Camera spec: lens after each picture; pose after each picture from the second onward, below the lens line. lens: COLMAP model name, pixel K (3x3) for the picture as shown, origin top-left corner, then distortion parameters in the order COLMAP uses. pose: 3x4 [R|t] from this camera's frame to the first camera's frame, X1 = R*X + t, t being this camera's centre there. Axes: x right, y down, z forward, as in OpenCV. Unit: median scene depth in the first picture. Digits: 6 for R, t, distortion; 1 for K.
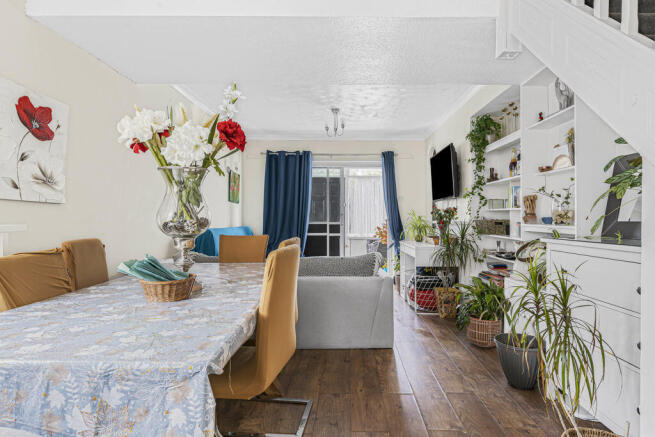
lens RADIAL K [[388.5, 0, 328.6], [0, 388.5, 214.1], [0, 0, 1]] dist [-0.005976, -0.000935]
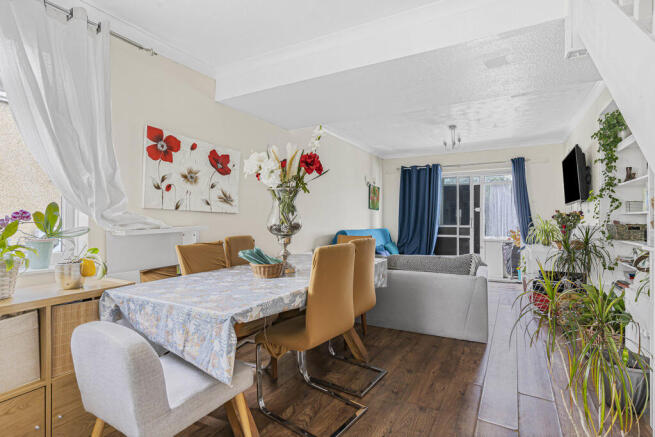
lens RADIAL K [[322.3, 0, 329.6], [0, 322.3, 213.9], [0, 0, 1]] dist [0.000551, 0.000263]
pose [[0.881294, -0.010782, -0.472446, 0.164496], [0.005005, 0.999897, -0.013484, -0.002753], [0.472542, 0.009519, 0.881257, 0.004055]]
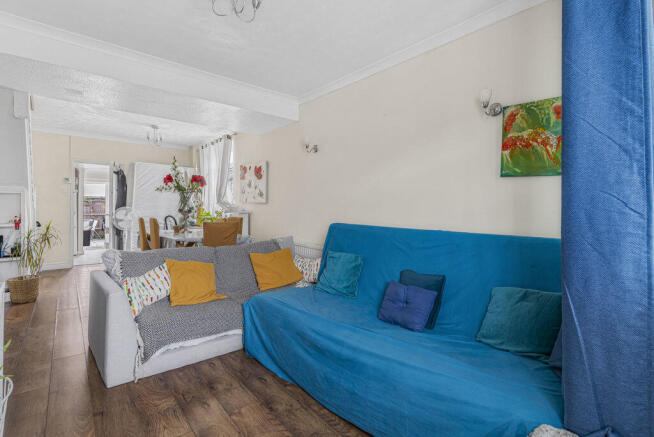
lens RADIAL K [[321.8, 0, 329.1], [0, 321.8, 213.9], [0, 0, 1]] dist [0.000551, 0.000263]
pose [[-0.754108, -0.006892, -0.656715, 0.187319], [-0.012811, 0.999909, 0.004218, 0.015662], [0.656626, 0.011594, -0.754127, 1.622145]]
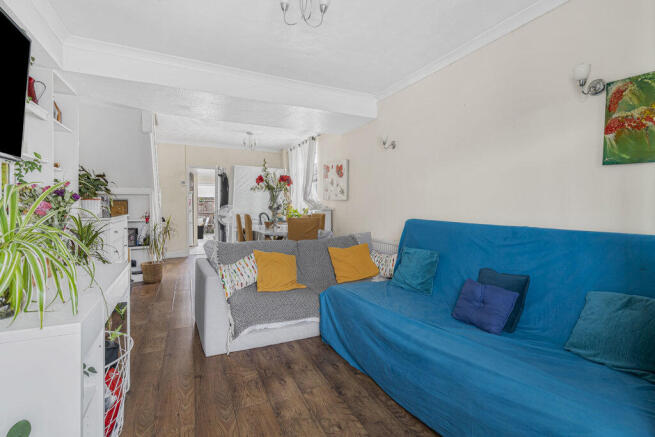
lens RADIAL K [[316.3, 0, 332.1], [0, 316.3, 215.9], [0, 0, 1]] dist [0.000944, -0.000097]
pose [[-0.892761, 0.002683, -0.450523, 0.180566], [-0.008356, 0.999712, 0.022512, 0.017134], [0.450453, 0.023862, -0.892481, 1.629234]]
